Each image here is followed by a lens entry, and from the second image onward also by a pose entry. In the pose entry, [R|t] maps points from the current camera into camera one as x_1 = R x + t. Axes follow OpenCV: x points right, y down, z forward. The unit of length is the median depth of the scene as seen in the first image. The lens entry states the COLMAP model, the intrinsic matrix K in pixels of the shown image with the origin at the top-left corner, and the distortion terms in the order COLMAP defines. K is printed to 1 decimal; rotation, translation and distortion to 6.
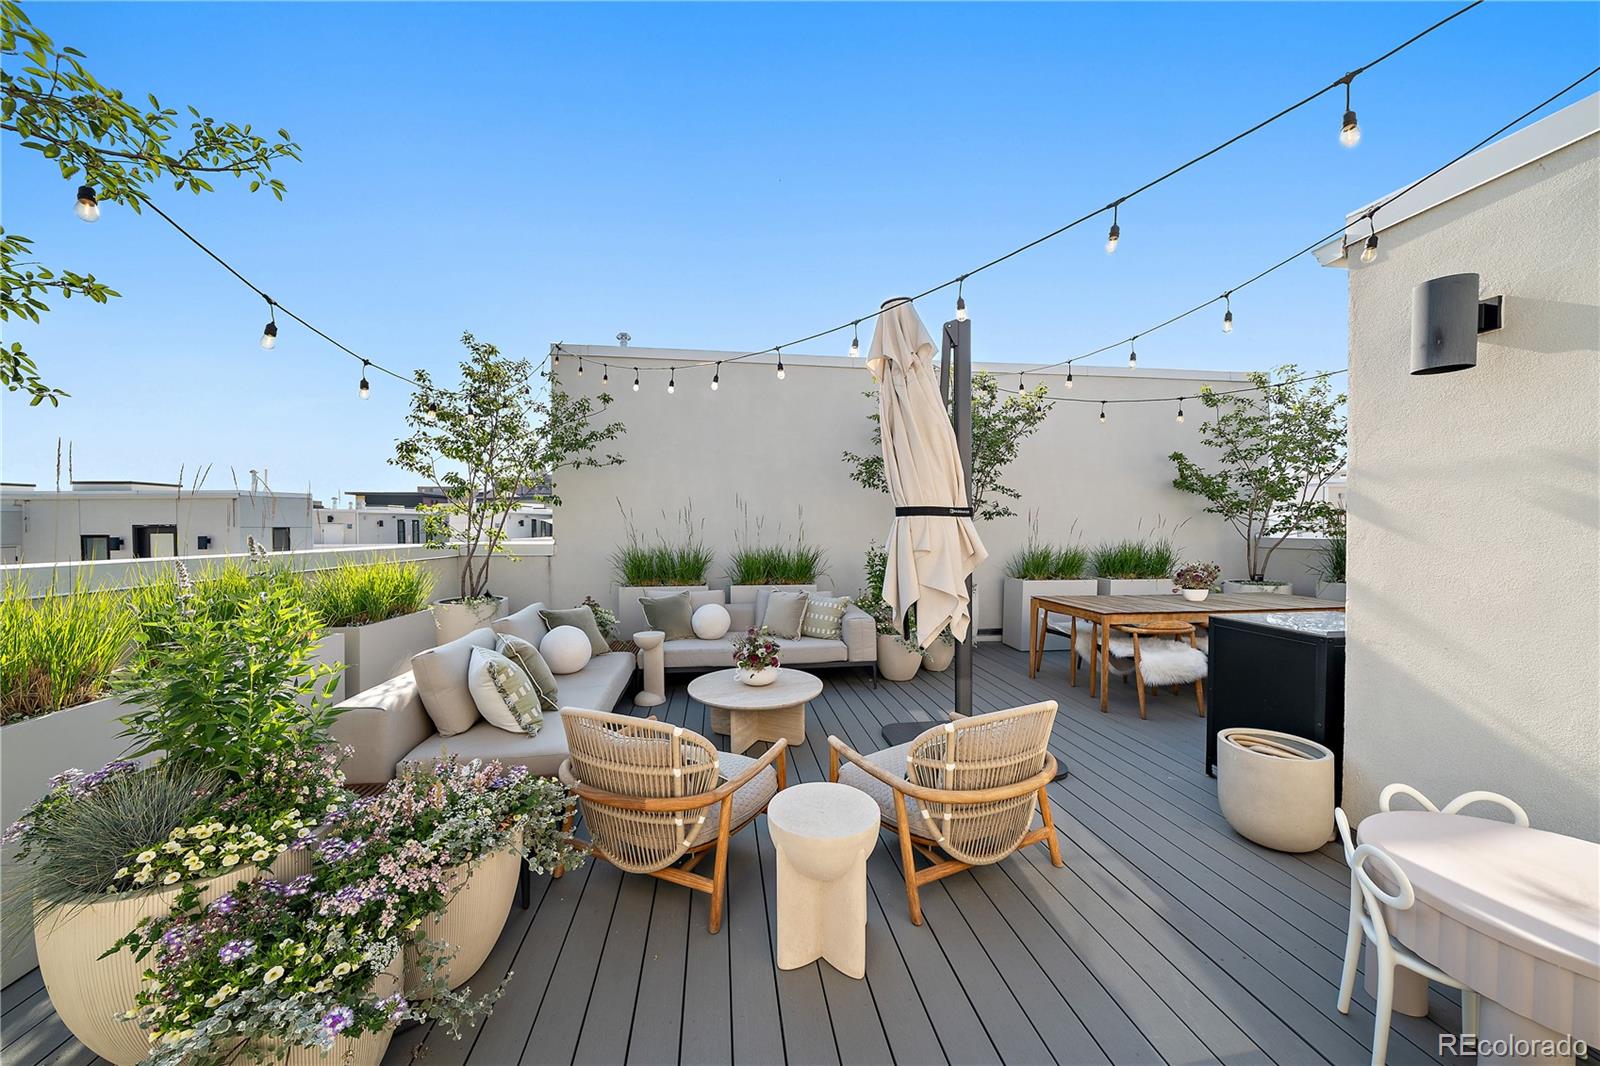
lens RADIAL K [[555.0, 0, 790.2], [0, 555.0, 531.0], [0, 0, 1]] dist [-0.002624, -0.000070]
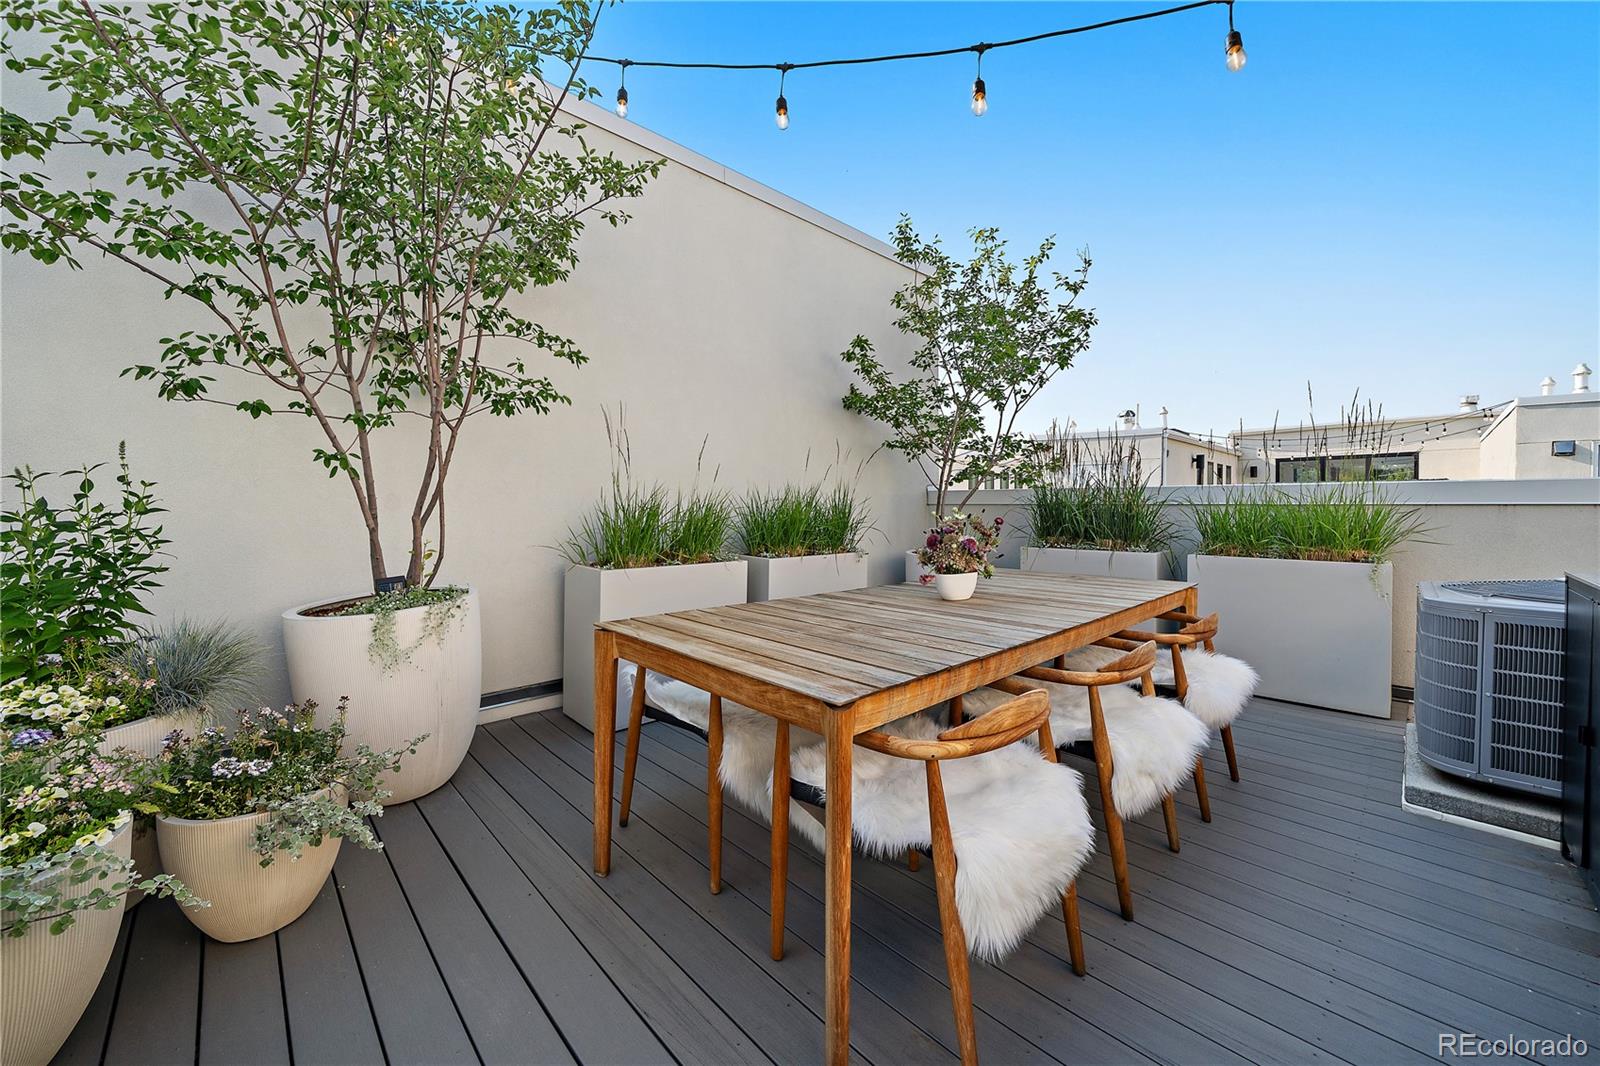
lens RADIAL K [[587.9, 0, 793.8], [0, 587.9, 536.7], [0, 0, 1]] dist [-0.002790, -0.000421]
pose [[0.801598, -0.025872, 0.597303, 0.265769], [0.000028, 0.999065, 0.043237, 0.042613], [-0.597863, -0.034642, 0.800850, 0.541114]]
